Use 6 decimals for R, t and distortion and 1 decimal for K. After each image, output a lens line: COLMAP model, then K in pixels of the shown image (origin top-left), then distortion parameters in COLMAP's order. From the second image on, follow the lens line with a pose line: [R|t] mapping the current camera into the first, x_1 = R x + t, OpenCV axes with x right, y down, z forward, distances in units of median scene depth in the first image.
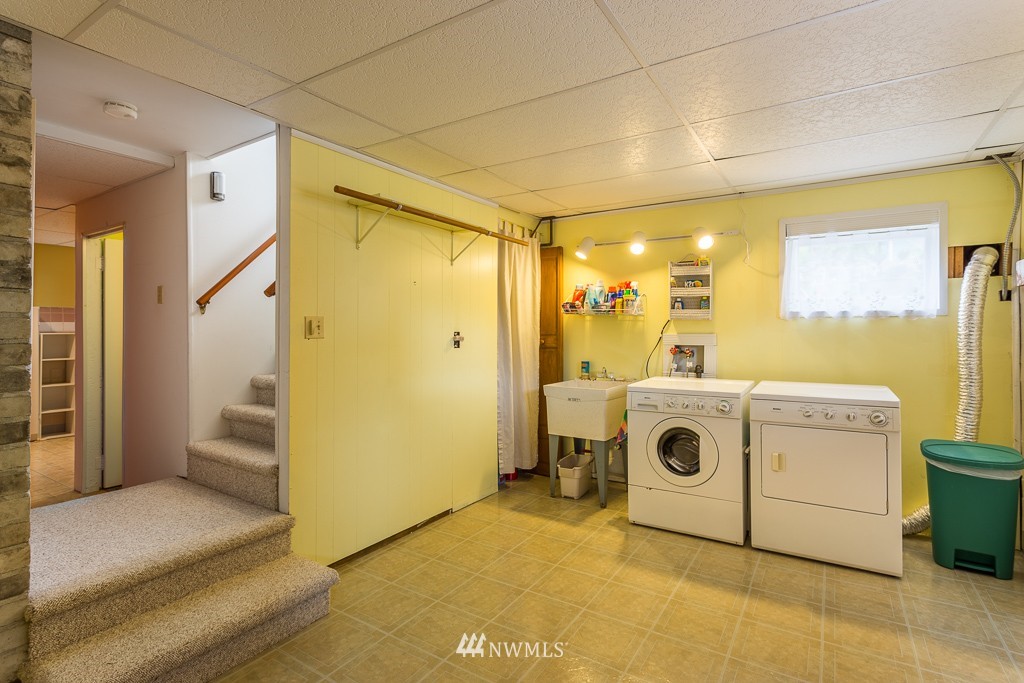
lens RADIAL K [[499.2, 0, 513.4], [0, 499.2, 329.5], [0, 0, 1]] dist [-0.000468, 0.000115]
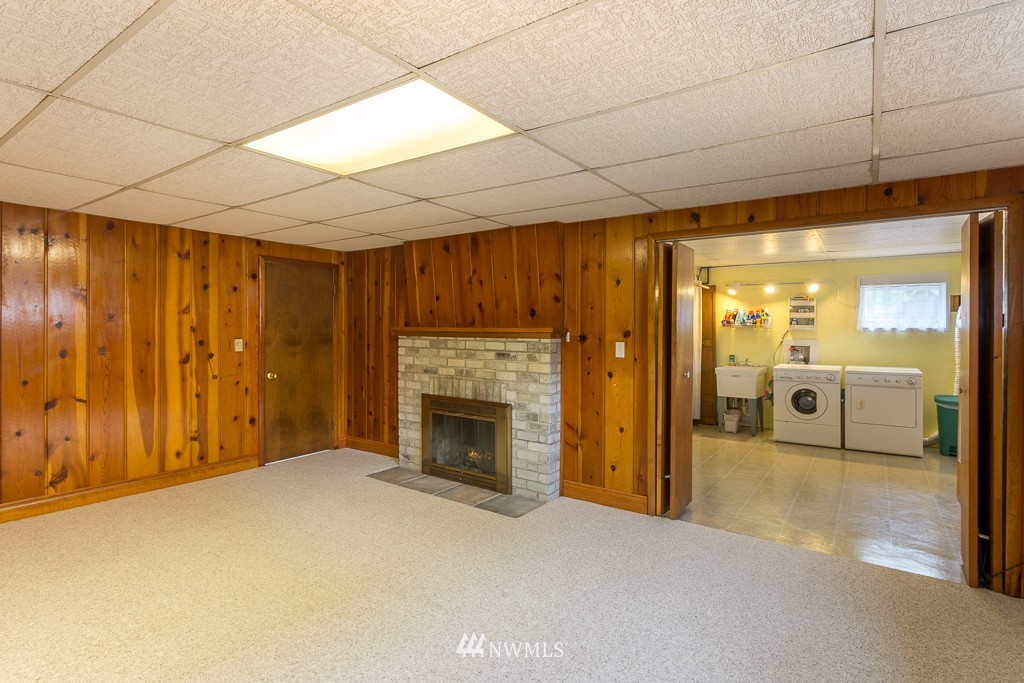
lens RADIAL K [[507.5, 0, 512.3], [0, 507.5, 329.8], [0, 0, 1]] dist [-0.002420, -0.000269]
pose [[0.999079, 0.005592, -0.042547, -0.592631], [-0.005474, 0.999981, 0.002887, -0.024615], [0.042562, -0.002651, 0.999090, -0.828305]]
